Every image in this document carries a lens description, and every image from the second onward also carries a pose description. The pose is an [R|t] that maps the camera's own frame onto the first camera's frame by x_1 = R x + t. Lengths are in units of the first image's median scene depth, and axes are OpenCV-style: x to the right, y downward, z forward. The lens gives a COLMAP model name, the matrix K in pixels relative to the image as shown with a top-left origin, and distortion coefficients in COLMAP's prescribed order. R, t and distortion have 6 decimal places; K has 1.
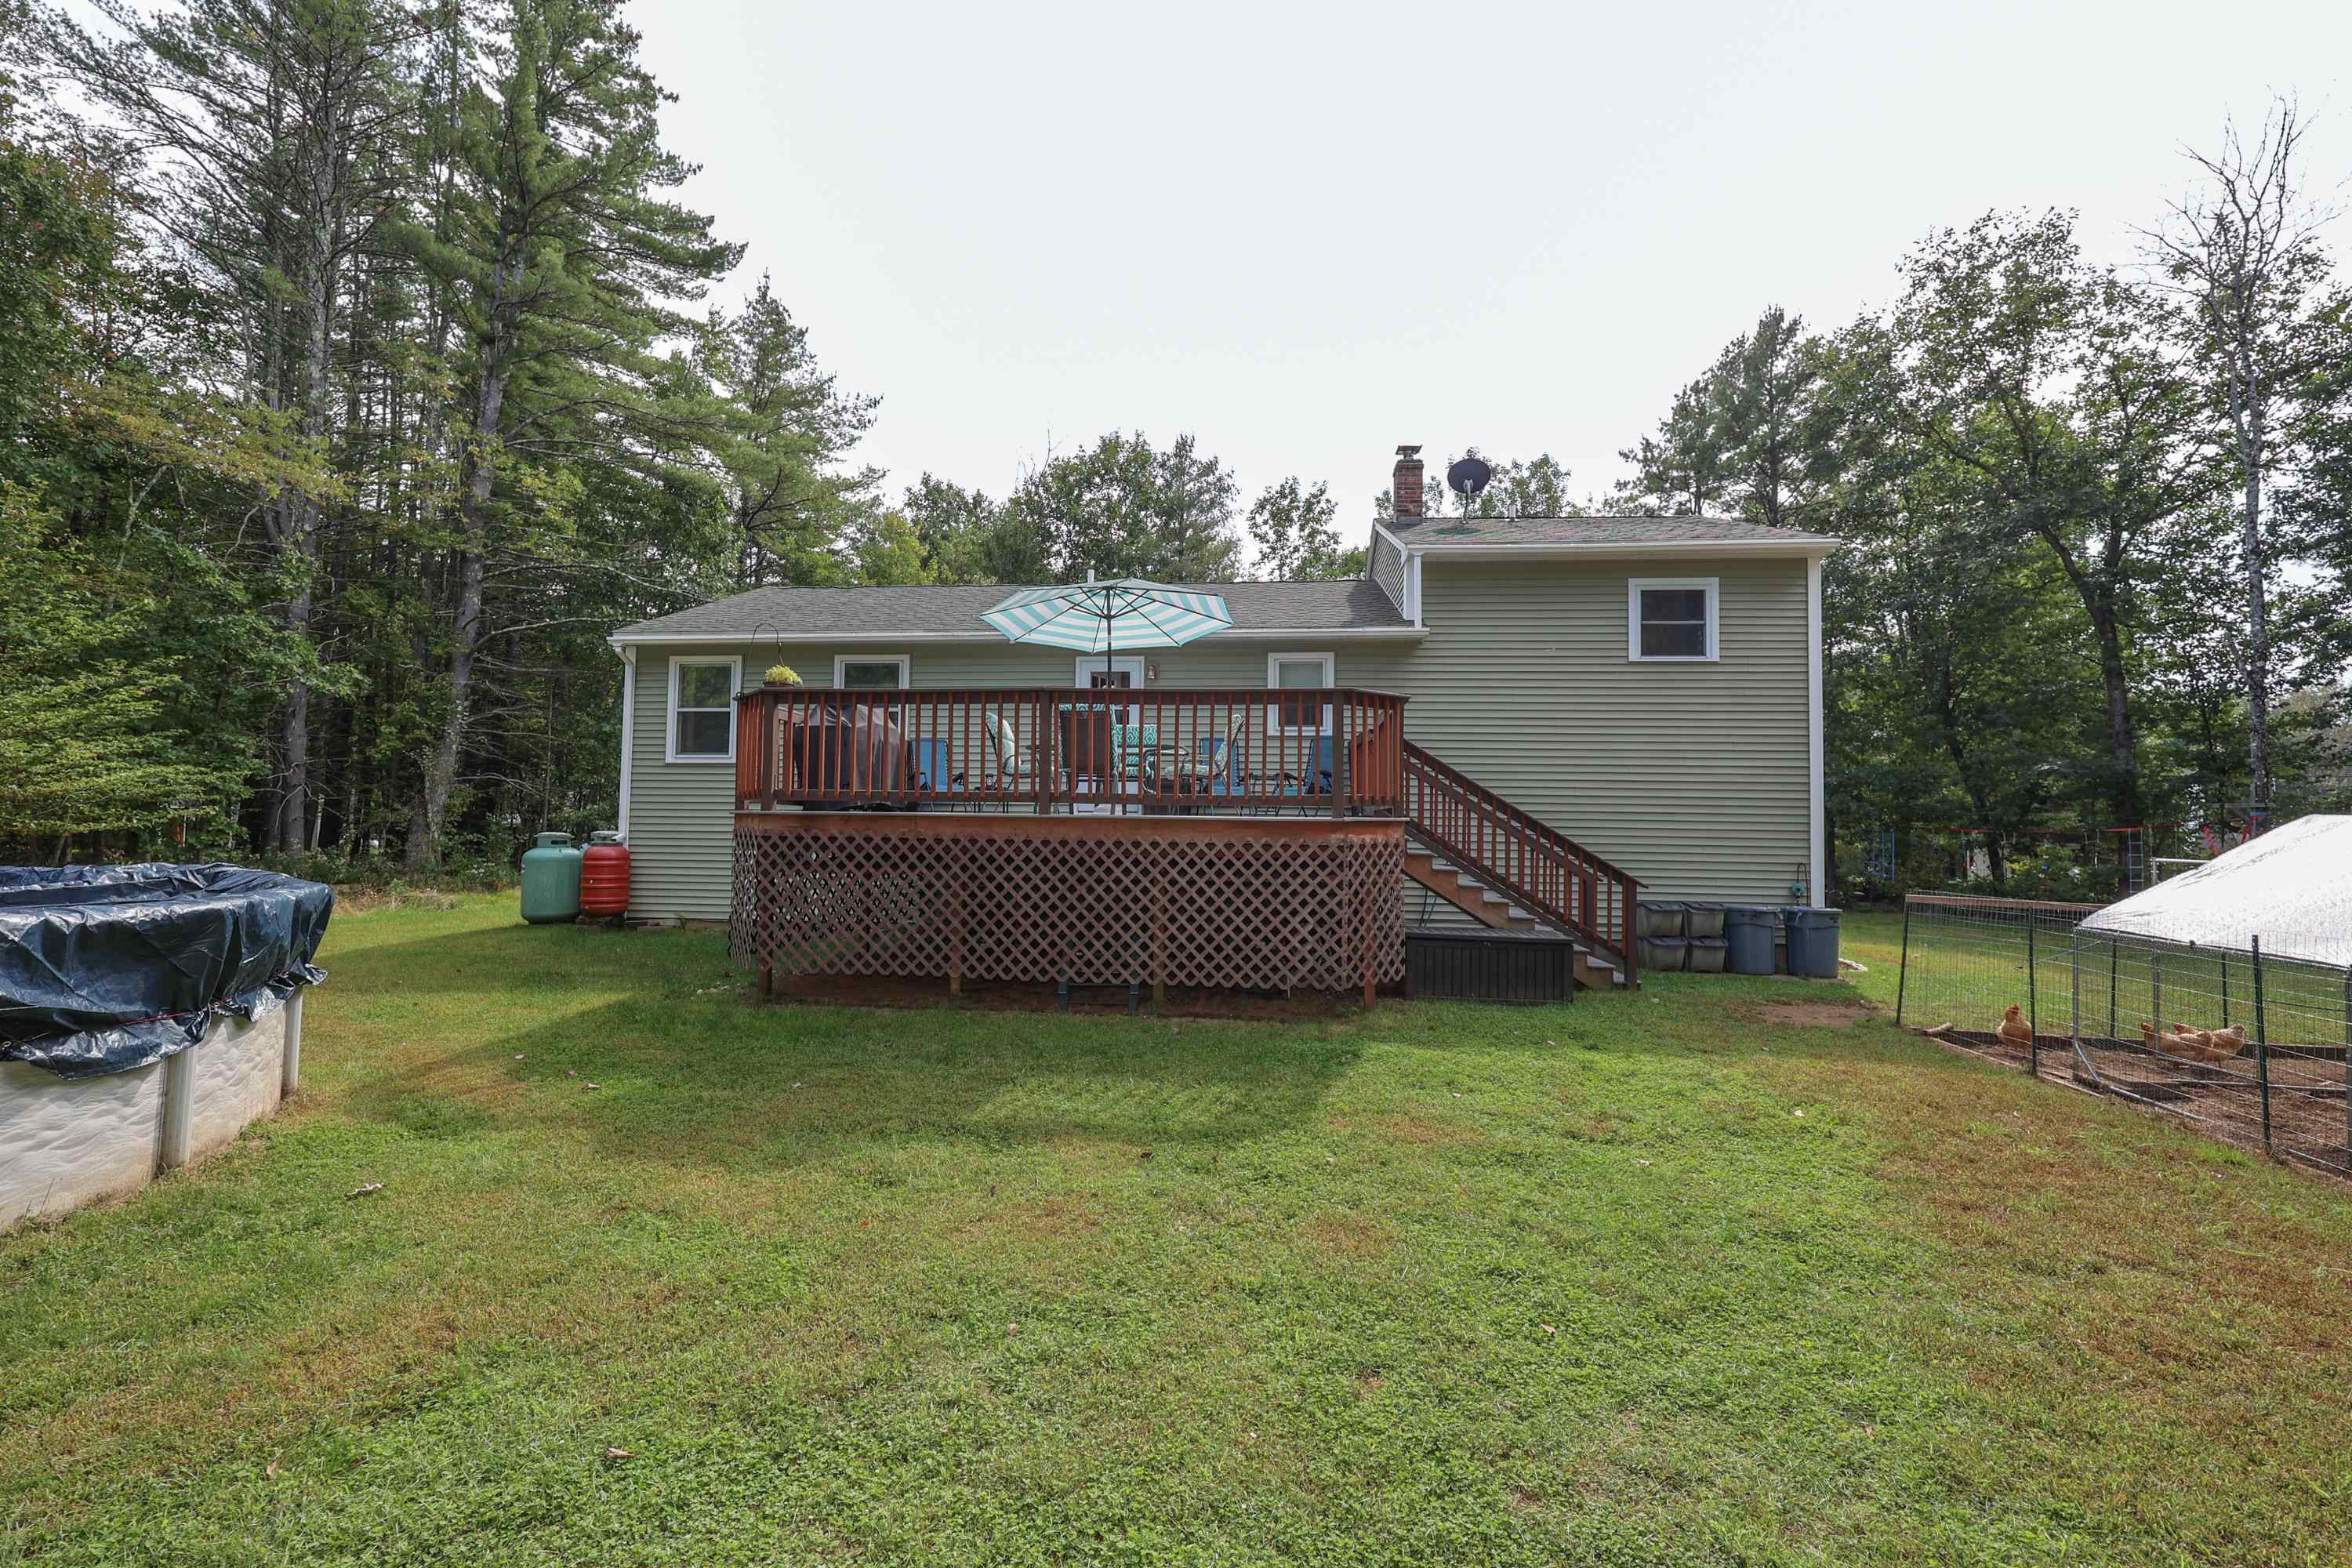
lens RADIAL K [[971.0, 0, 1176.0], [0, 971.0, 784.0], [0, 0, 1]] dist [-0.000278, -0.004265]
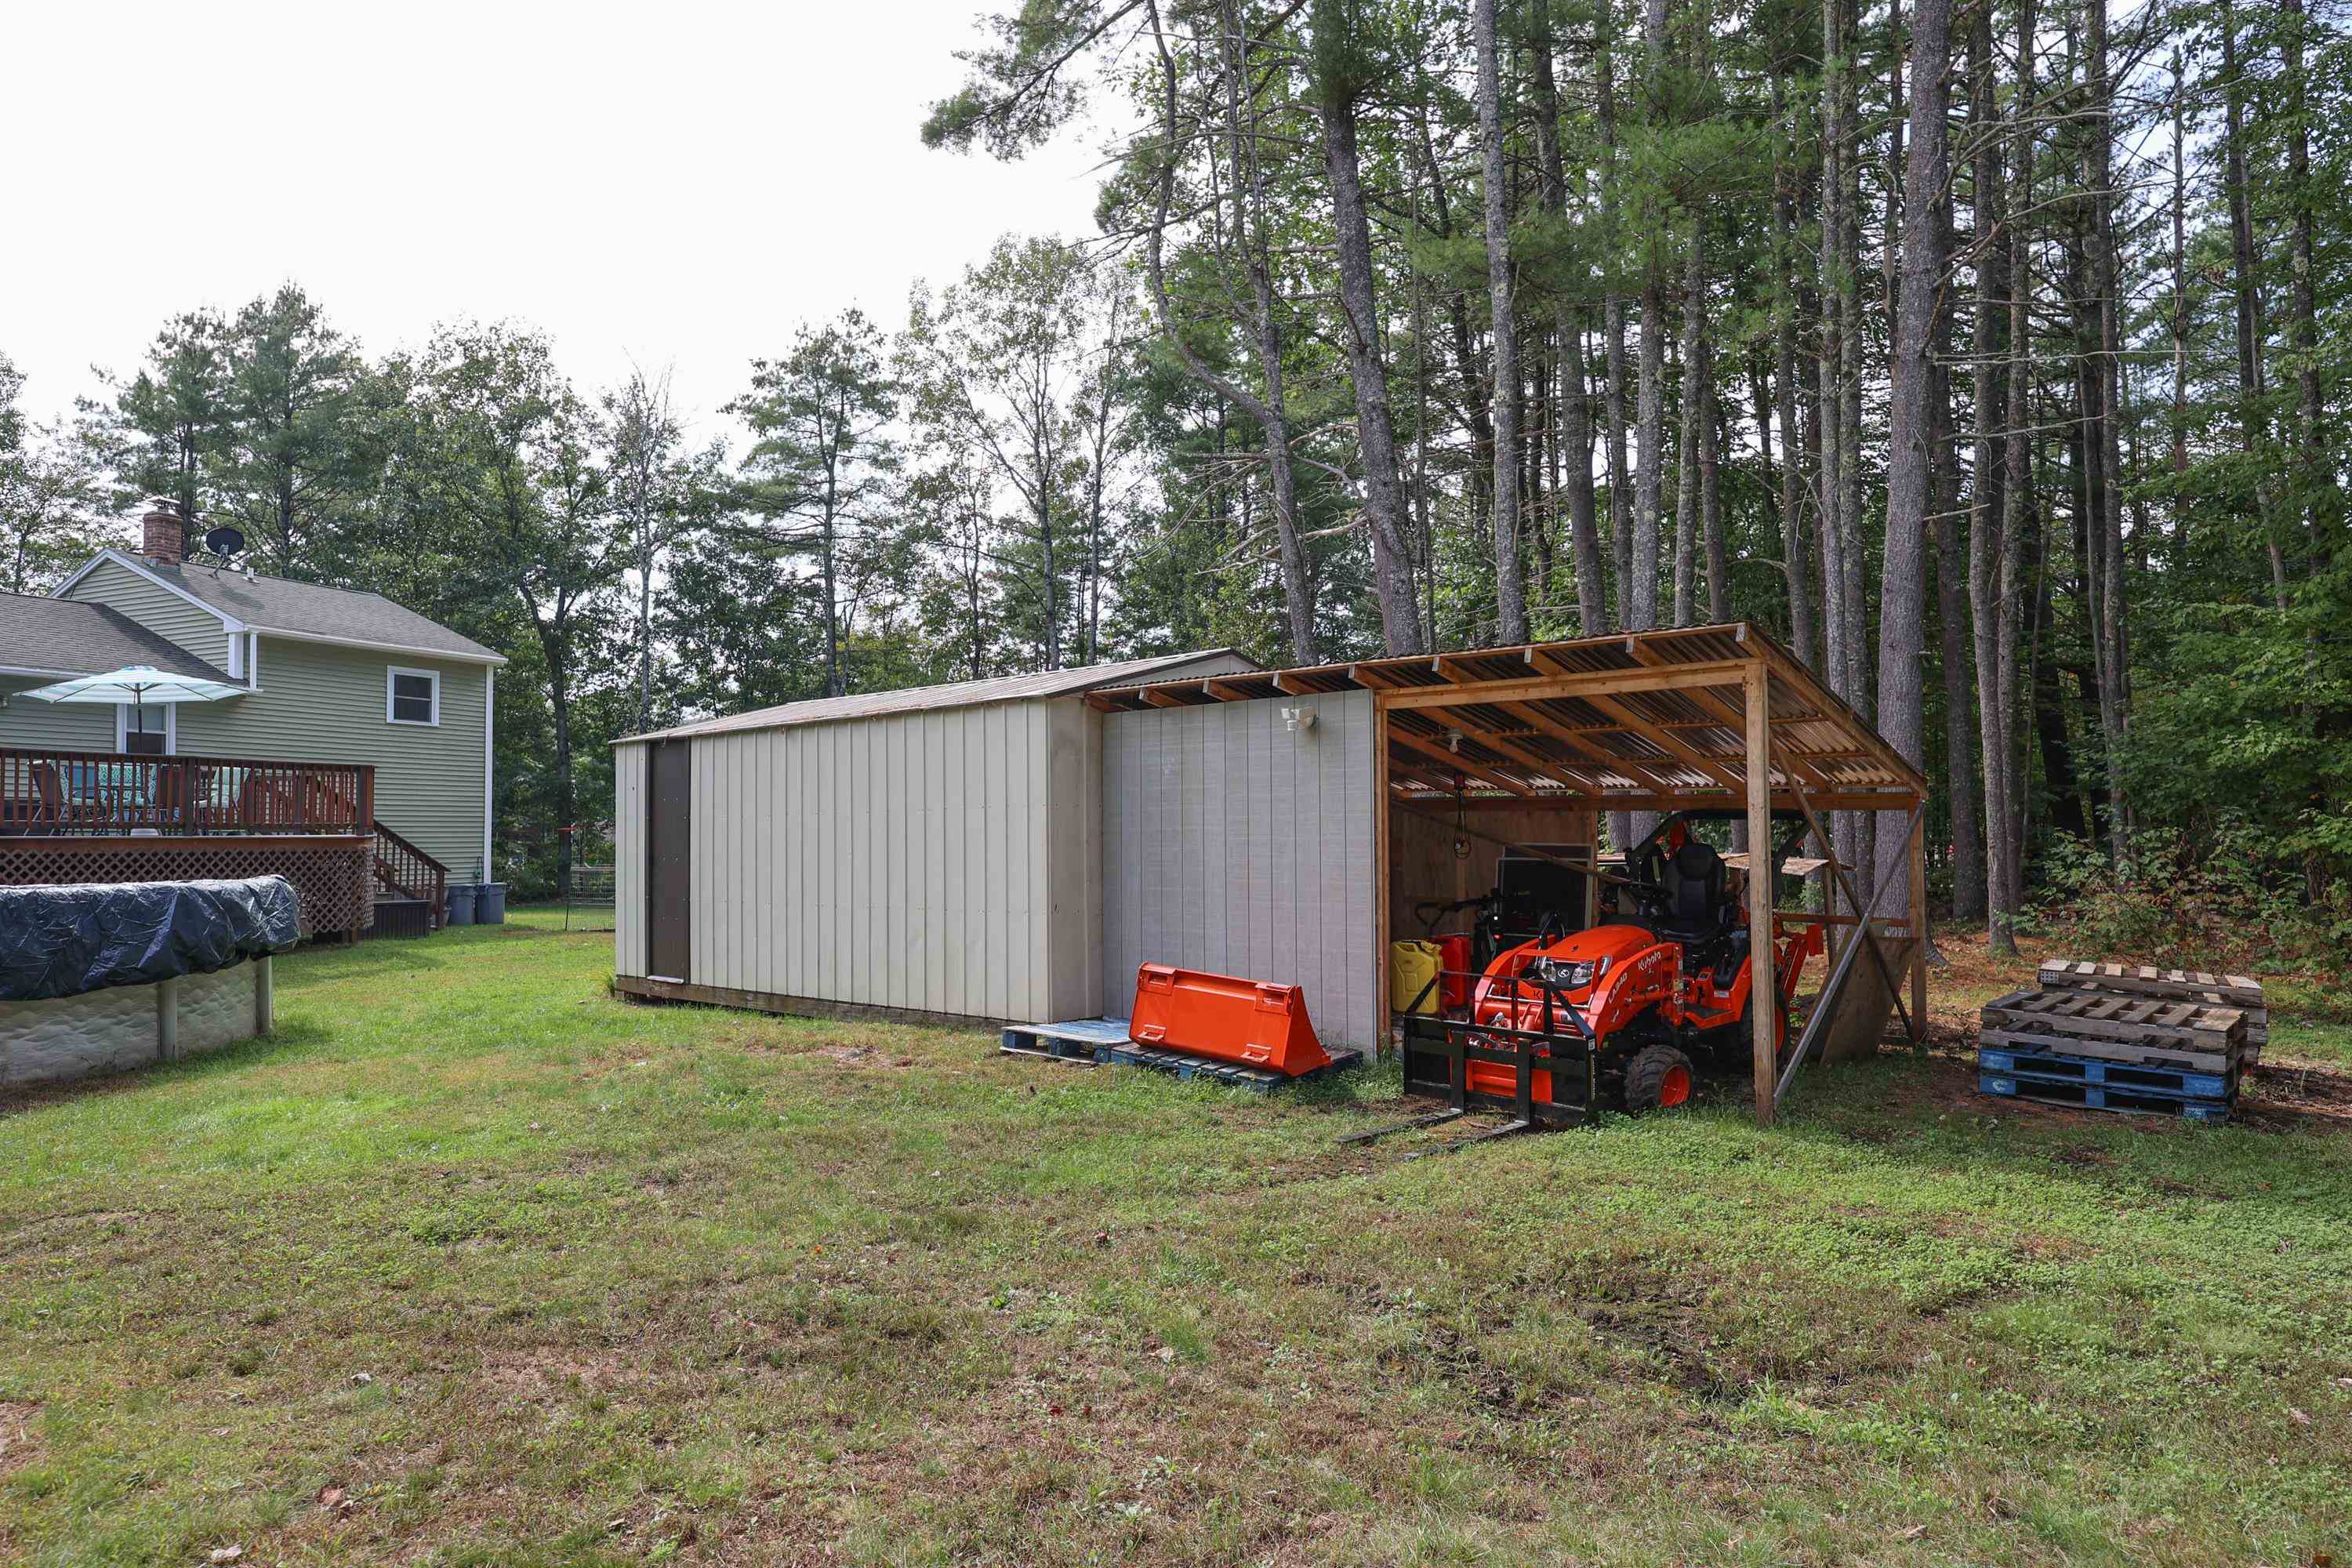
lens RADIAL K [[1451.5, 0, 1181.8], [0, 1451.5, 769.6], [0, 0, 1]] dist [-0.004398, -0.004234]
pose [[0.317910, 0.035852, 0.947443, -0.576742], [-0.047035, 0.998651, -0.022008, -0.029813], [-0.946954, -0.037566, 0.319167, -0.396594]]
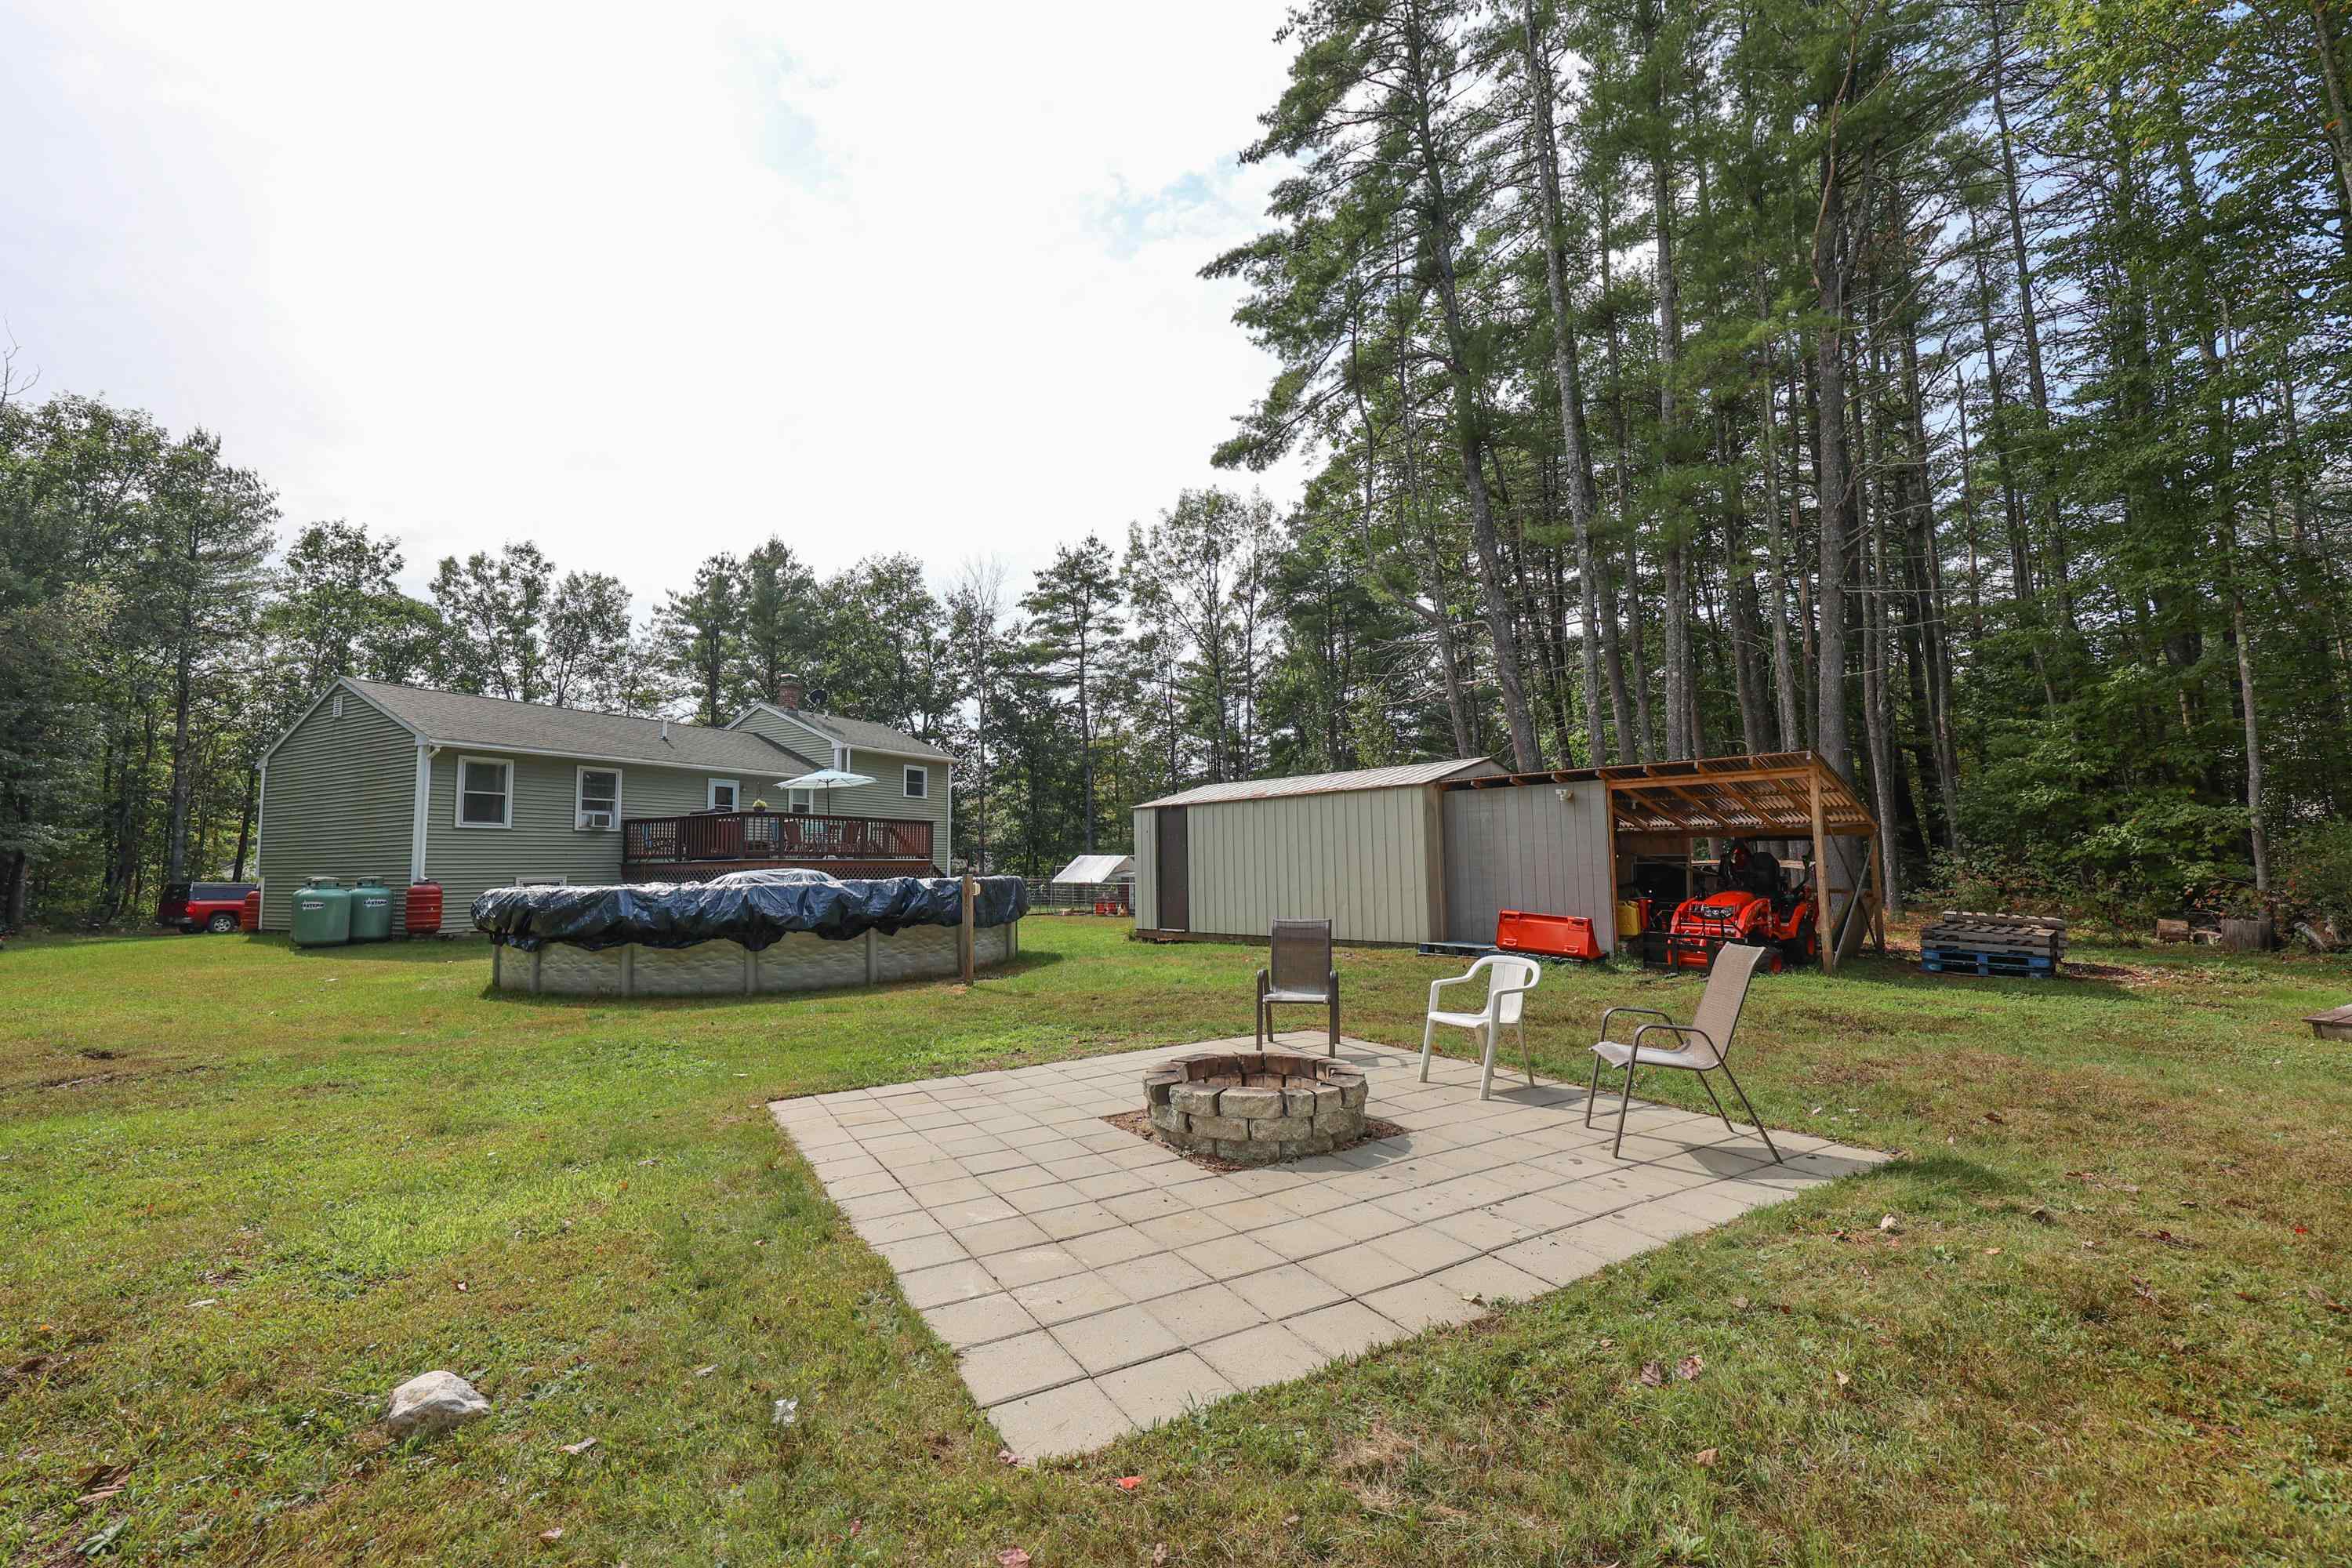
lens RADIAL K [[955.0, 0, 1174.6], [0, 955.0, 777.4], [0, 0, 1]] dist [-0.000469, -0.006292]
pose [[0.402993, 0.070235, 0.912504, -0.711821], [-0.037569, 0.997480, -0.060184, -0.024982], [-0.914432, -0.010028, 0.404616, -0.344532]]
